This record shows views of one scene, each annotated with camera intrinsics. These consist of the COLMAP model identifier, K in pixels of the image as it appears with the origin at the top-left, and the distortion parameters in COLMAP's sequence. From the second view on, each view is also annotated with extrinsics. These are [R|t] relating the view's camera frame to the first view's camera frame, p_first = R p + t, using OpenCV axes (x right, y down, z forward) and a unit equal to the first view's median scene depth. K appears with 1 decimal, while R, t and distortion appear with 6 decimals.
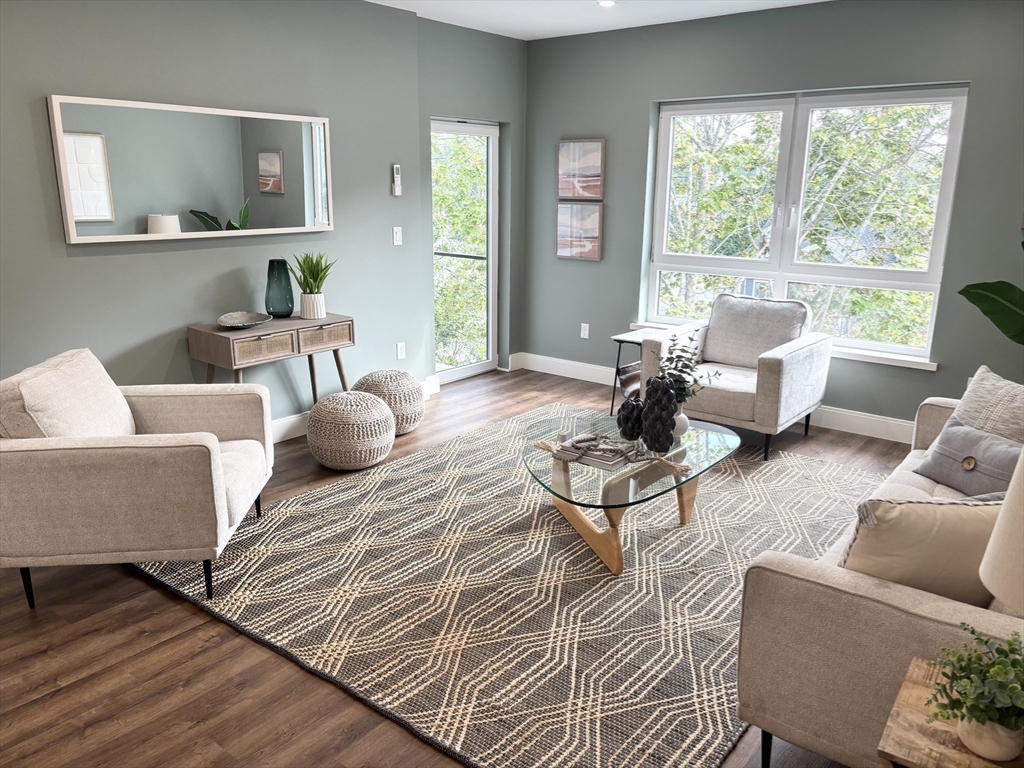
lens RADIAL K [[769.0, 0, 519.2], [0, 769.0, 388.4], [0, 0, 1]] dist [0.065345, -0.078703]
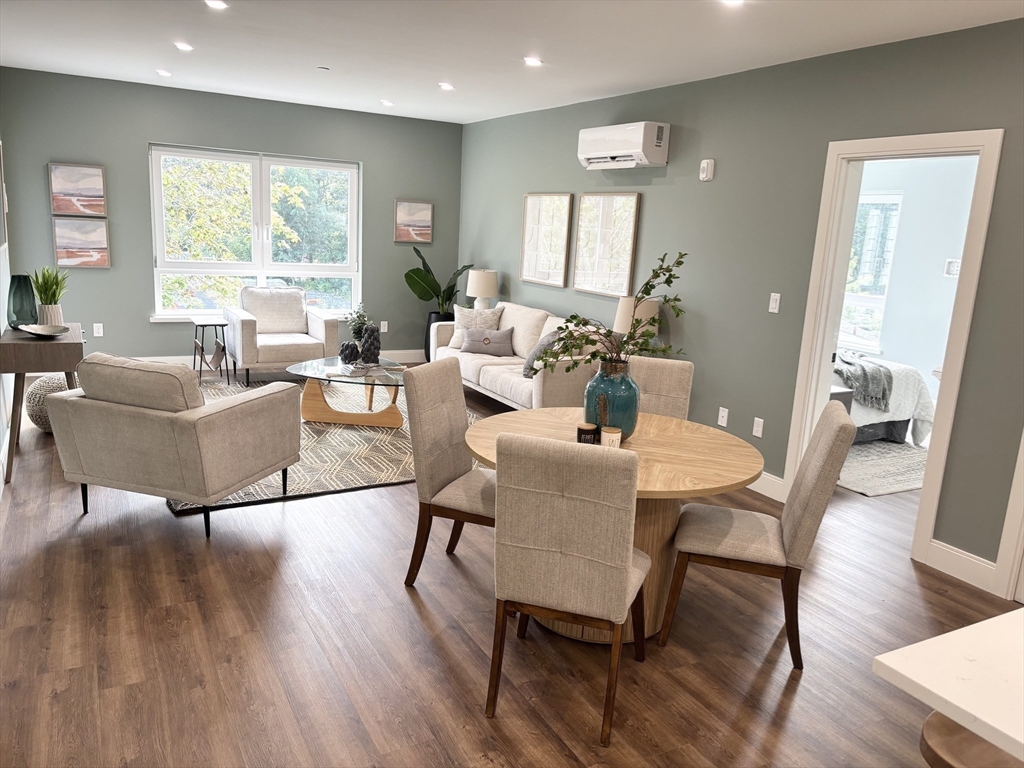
lens RADIAL K [[770.1, 0, 515.4], [0, 770.1, 383.9], [0, 0, 1]] dist [0.061169, -0.088354]
pose [[0.386074, -0.175086, 0.905700, -1.183152], [0.188158, 0.976128, 0.108494, -0.010462], [-0.903074, 0.128528, 0.409802, -0.026865]]
